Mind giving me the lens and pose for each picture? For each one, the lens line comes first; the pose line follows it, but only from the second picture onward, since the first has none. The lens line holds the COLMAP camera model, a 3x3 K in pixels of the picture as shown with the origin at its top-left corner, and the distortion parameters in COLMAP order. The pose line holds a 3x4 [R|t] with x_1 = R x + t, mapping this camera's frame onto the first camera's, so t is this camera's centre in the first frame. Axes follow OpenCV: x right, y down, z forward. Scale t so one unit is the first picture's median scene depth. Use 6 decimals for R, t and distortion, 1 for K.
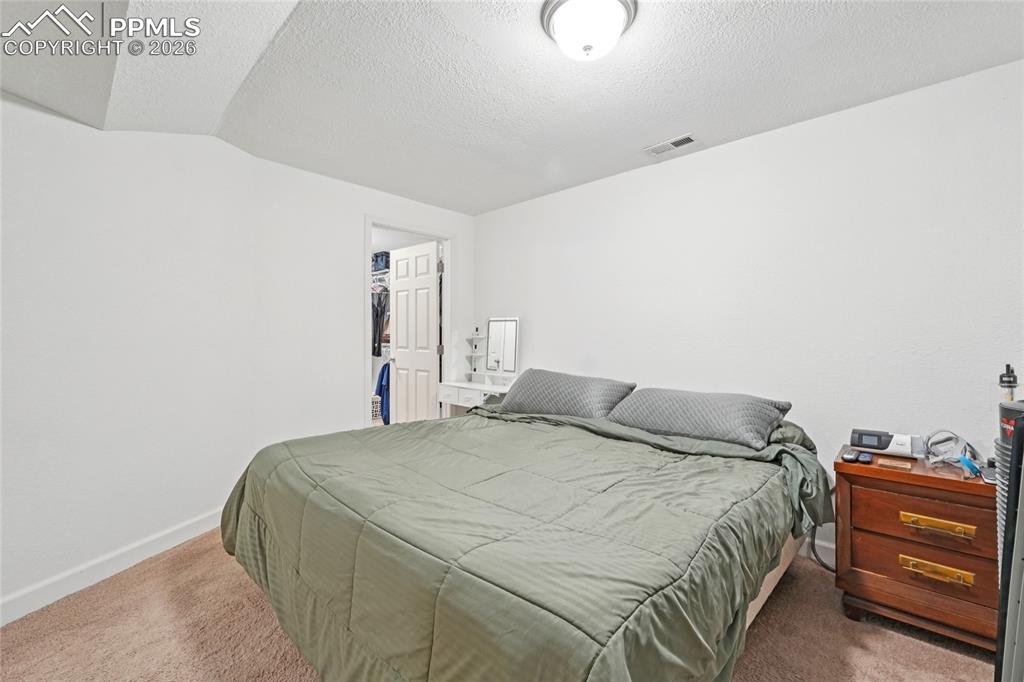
lens RADIAL K [[434.4, 0, 508.8], [0, 434.4, 343.3], [0, 0, 1]] dist [-0.002346, 0.001653]
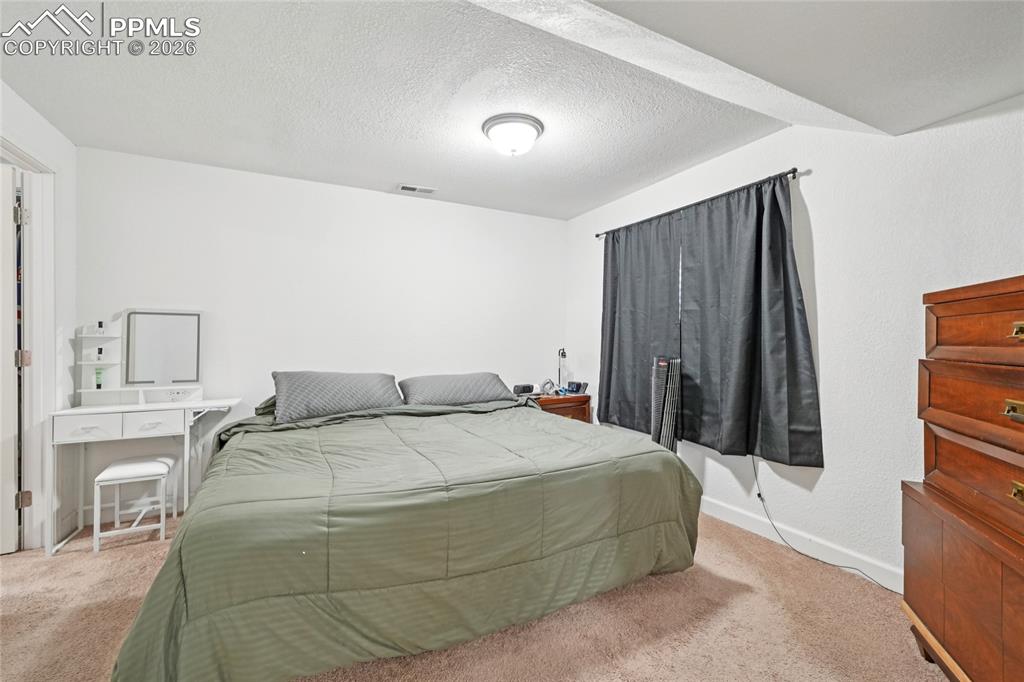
lens RADIAL K [[434.4, 0, 510.8], [0, 434.4, 337.7], [0, 0, 1]] dist [-0.002346, 0.001653]
pose [[0.306962, 0.000855, 0.951721, -0.754162], [0.009945, 0.999942, -0.004106, -0.005180], [-0.951670, 0.010726, 0.306936, 0.309184]]
